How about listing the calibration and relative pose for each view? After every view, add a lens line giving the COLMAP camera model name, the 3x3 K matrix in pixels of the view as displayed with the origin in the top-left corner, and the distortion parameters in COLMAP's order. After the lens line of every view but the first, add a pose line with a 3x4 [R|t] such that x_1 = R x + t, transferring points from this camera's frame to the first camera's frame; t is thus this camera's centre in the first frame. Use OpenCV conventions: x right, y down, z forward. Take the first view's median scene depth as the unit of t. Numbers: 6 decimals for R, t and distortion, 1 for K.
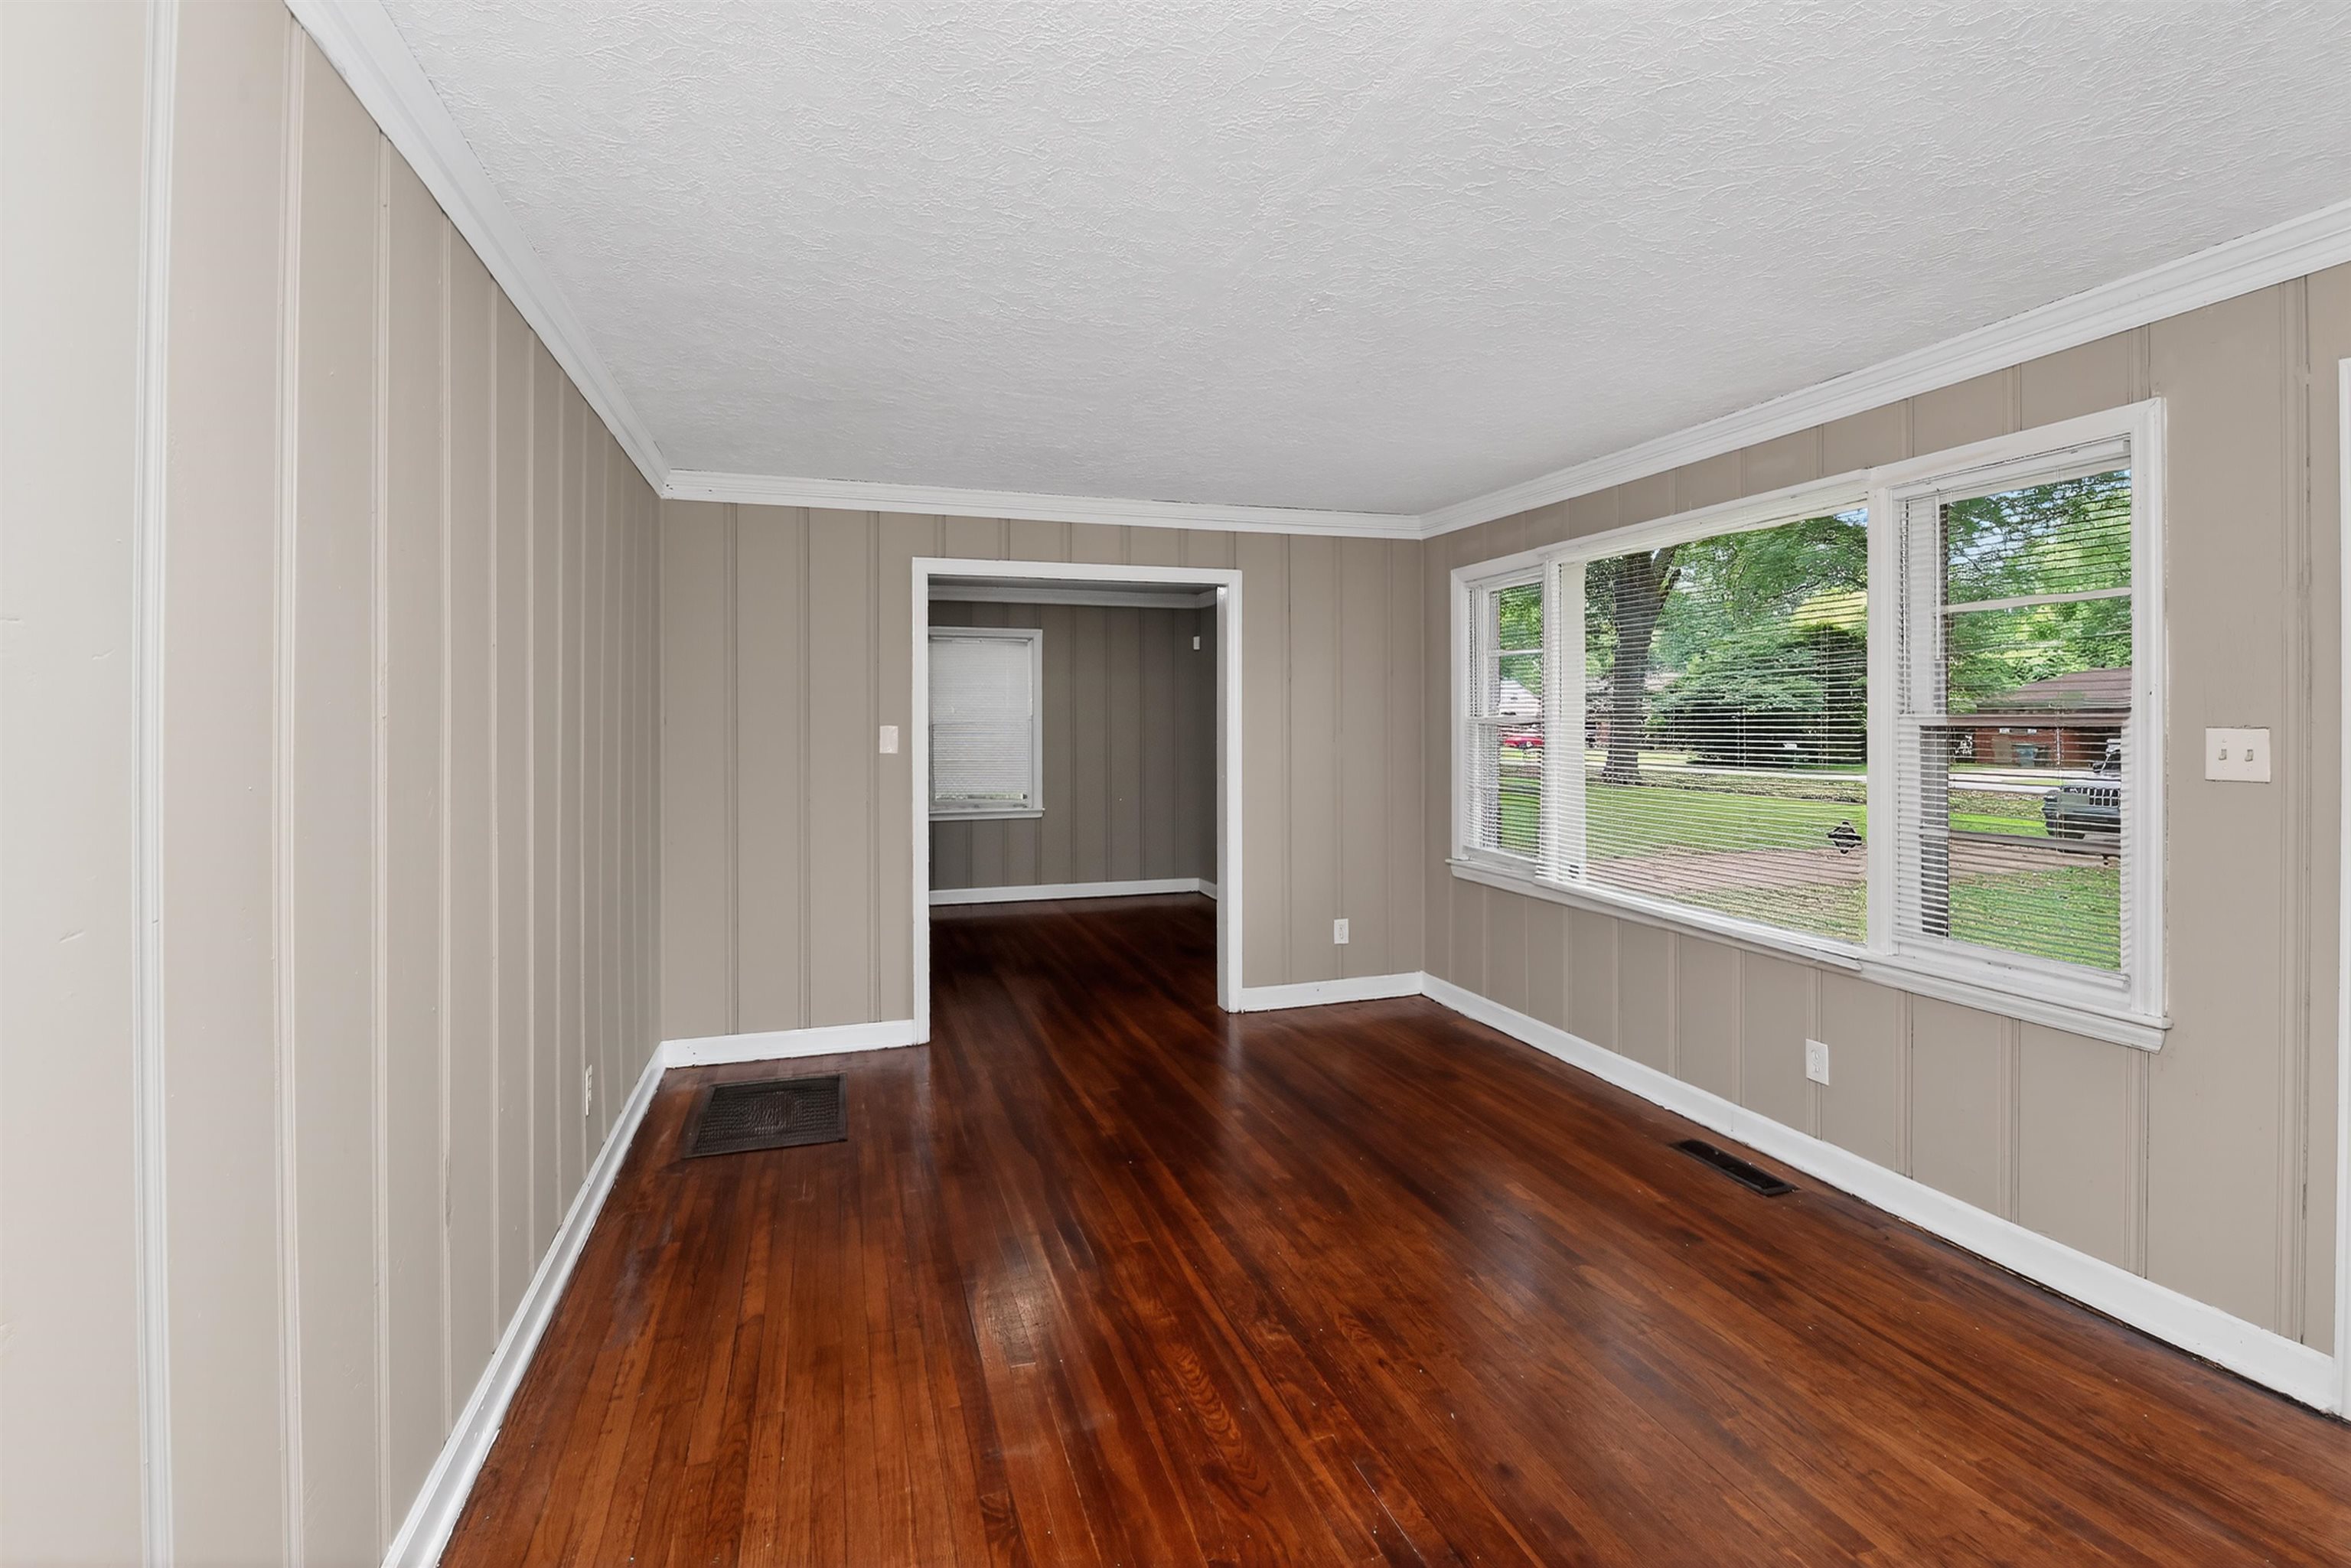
lens RADIAL K [[1053.1, 0, 1184.9], [0, 1053.1, 743.8], [0, 0, 1]] dist [-0.001470, -0.000575]
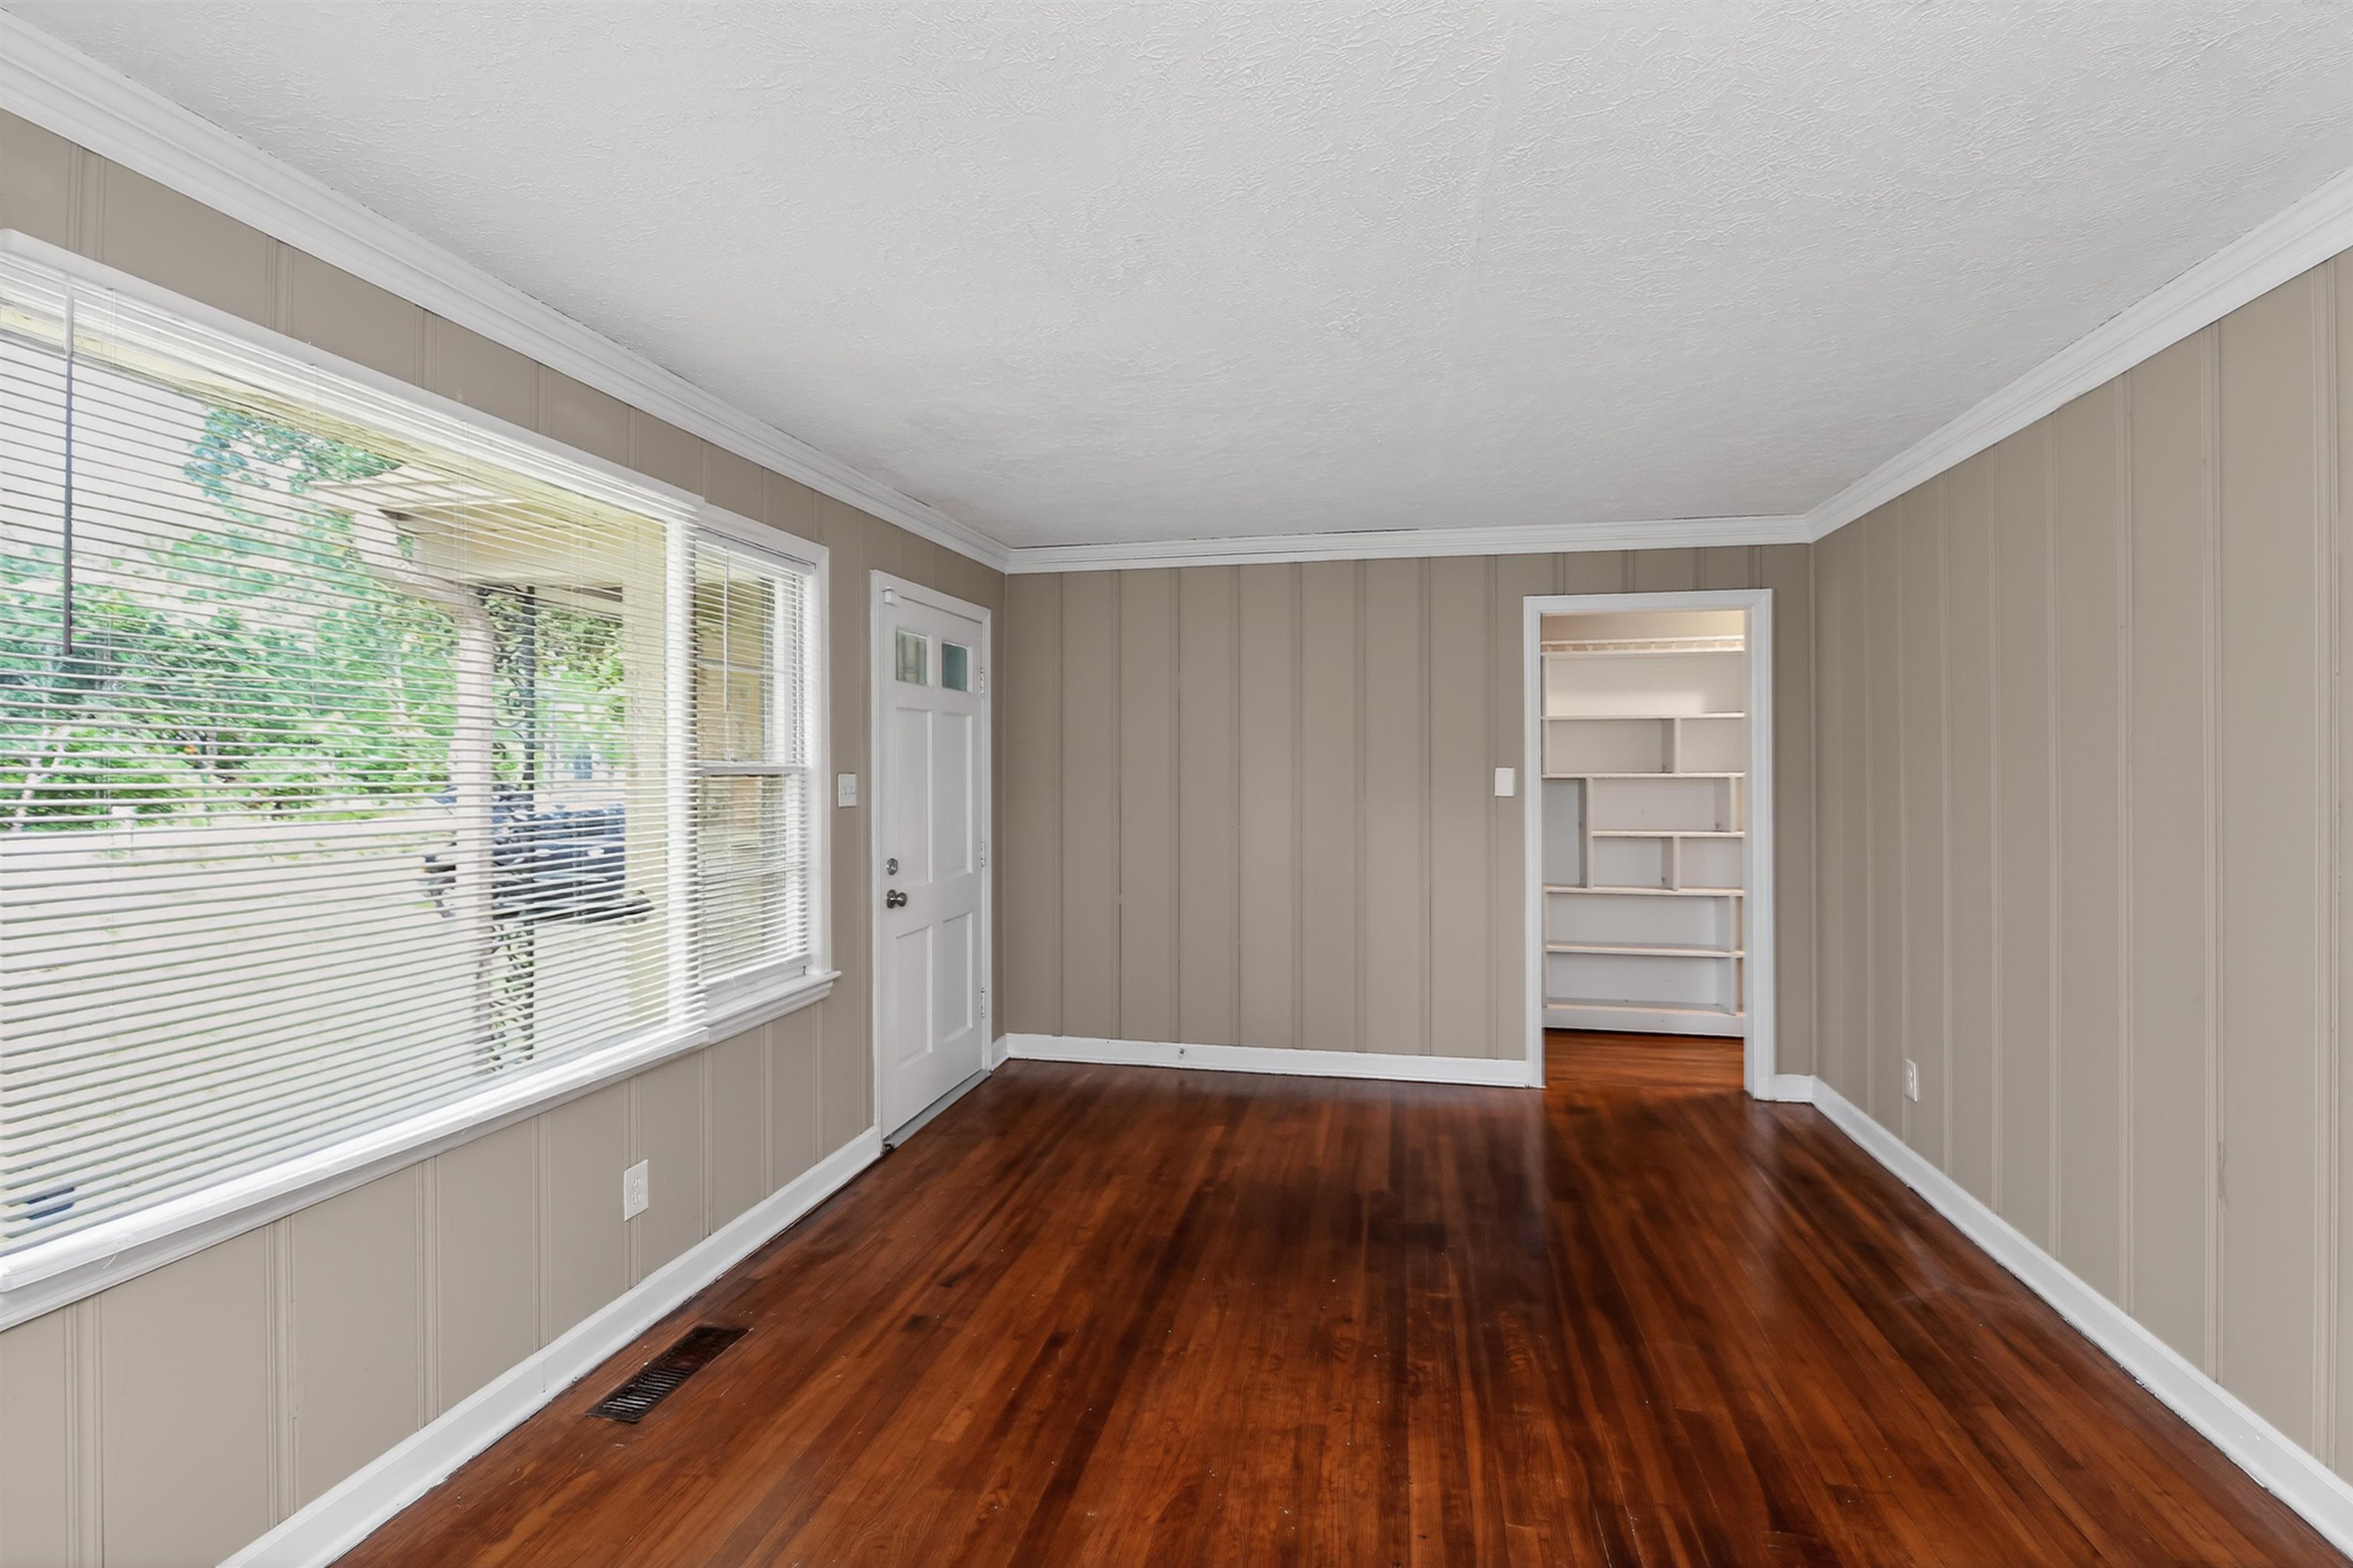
lens RADIAL K [[1054.1, 0, 1185.9], [0, 1054.1, 743.7], [0, 0, 1]] dist [-0.001470, -0.000575]
pose [[-0.864349, 0.012477, 0.502737, -0.234375], [0.013854, 0.999904, -0.000997, -0.046673], [-0.502701, 0.006103, -0.864439, 1.954638]]
